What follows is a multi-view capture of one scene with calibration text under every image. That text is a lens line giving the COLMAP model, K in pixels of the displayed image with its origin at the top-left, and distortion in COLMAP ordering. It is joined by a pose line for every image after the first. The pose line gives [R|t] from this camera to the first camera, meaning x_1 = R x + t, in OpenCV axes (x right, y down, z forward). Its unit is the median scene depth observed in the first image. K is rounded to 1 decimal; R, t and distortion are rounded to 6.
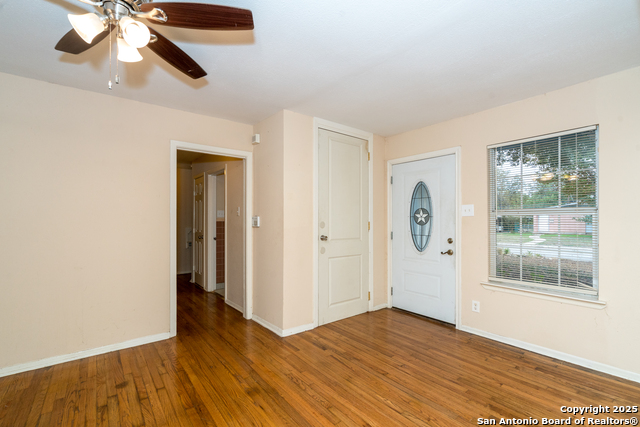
lens RADIAL K [[287.7, 0, 318.4], [0, 287.7, 215.9], [0, 0, 1]] dist [-0.005348, 0.000238]
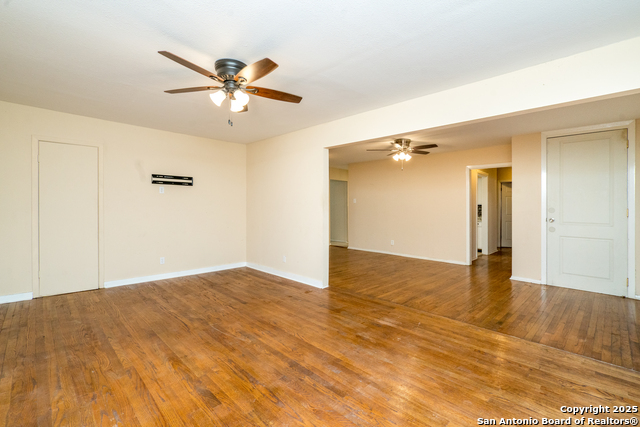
lens RADIAL K [[287.7, 0, 328.5], [0, 287.7, 199.8], [0, 0, 1]] dist [-0.005348, 0.000238]
pose [[0.146850, -0.020644, -0.988943, 1.312151], [0.002071, 0.999786, -0.020563, 0.009061], [0.989157, 0.000972, 0.146861, -0.241580]]
